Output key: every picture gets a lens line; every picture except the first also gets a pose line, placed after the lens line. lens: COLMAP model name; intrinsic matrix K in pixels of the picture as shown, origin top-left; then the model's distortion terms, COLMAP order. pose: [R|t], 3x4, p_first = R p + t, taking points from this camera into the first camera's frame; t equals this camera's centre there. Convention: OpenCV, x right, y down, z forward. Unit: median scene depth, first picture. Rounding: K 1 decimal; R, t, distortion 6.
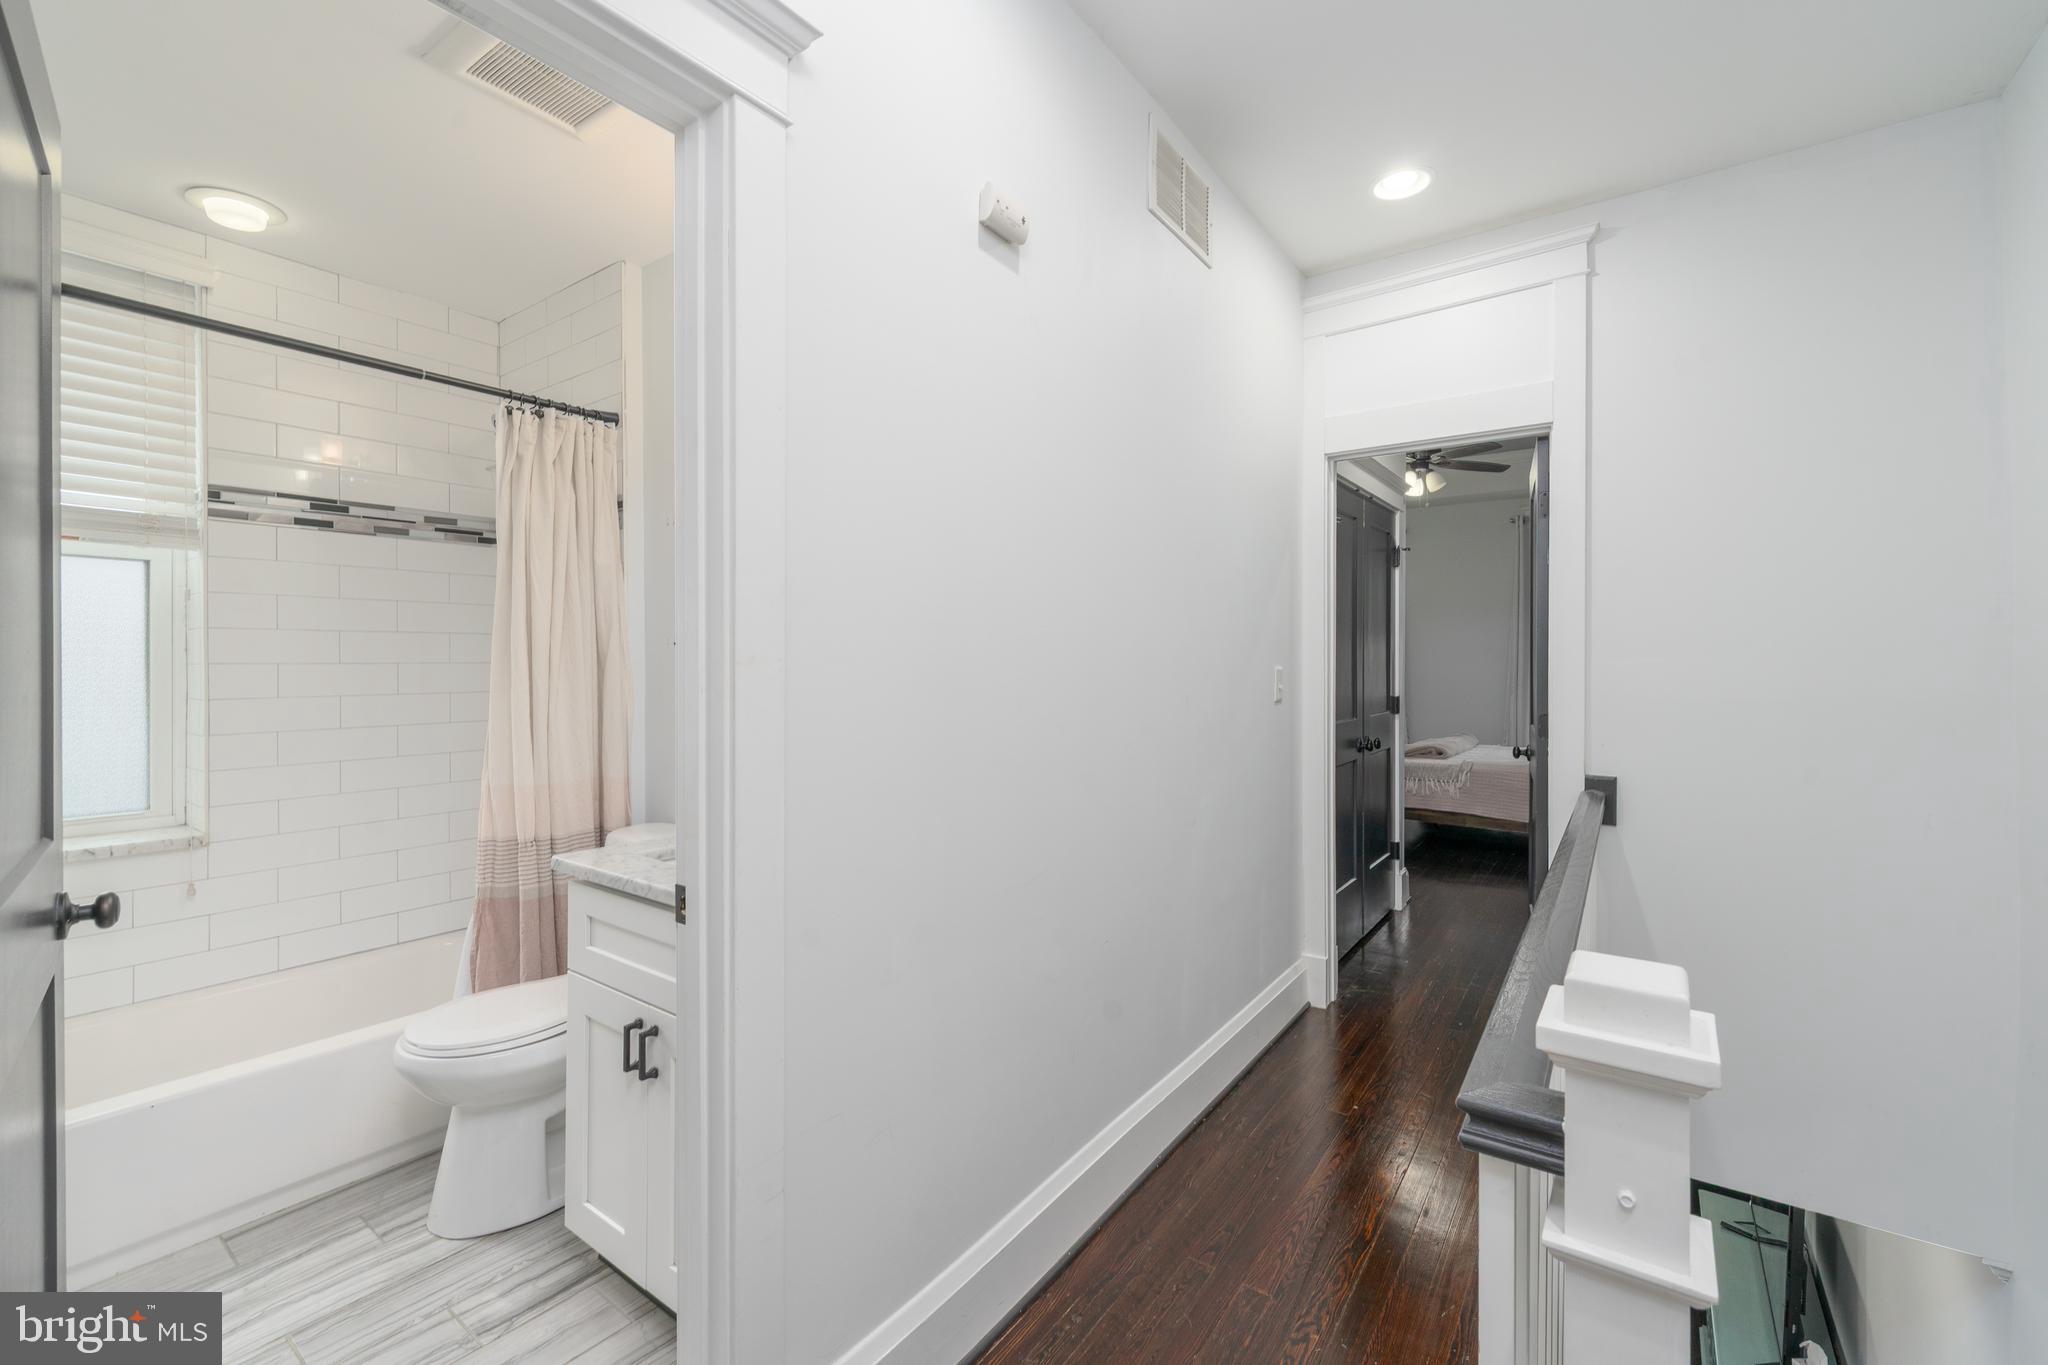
lens RADIAL K [[862.0, 0, 1015.4], [0, 862.0, 667.2], [0, 0, 1]] dist [0.007894, -0.003151]
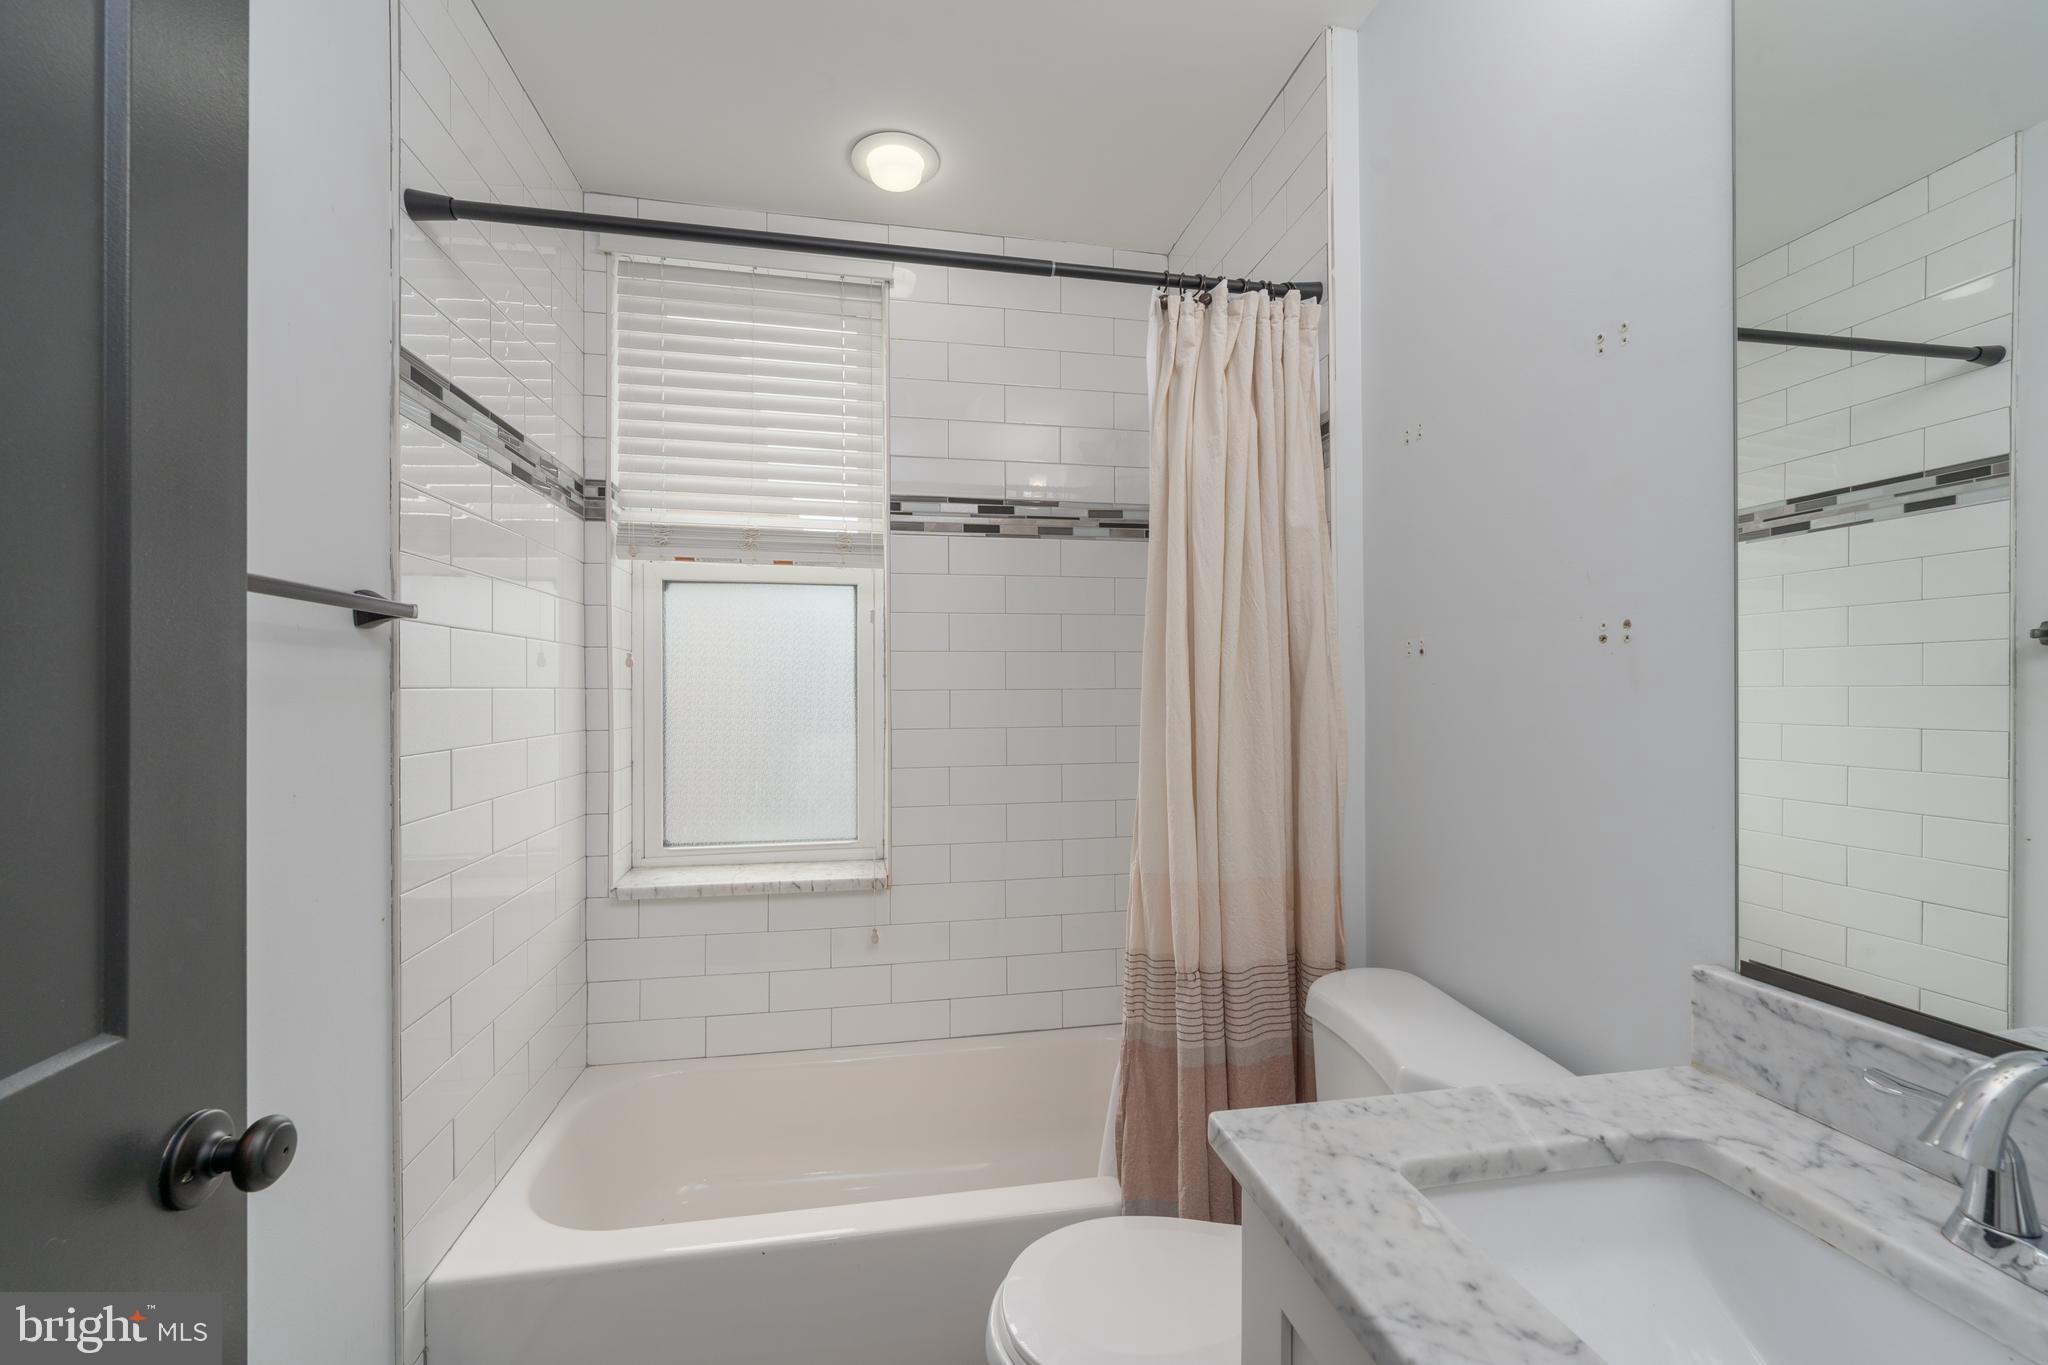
lens RADIAL K [[862.0, 0, 1018.9], [0, 862.0, 684.9], [0, 0, 1]] dist [0.007894, -0.003151]
pose [[0.734881, -0.007767, -0.678152, -0.211957], [-0.000791, 0.999924, -0.012310, 0.001425], [0.678196, 0.009582, 0.734819, 0.421461]]
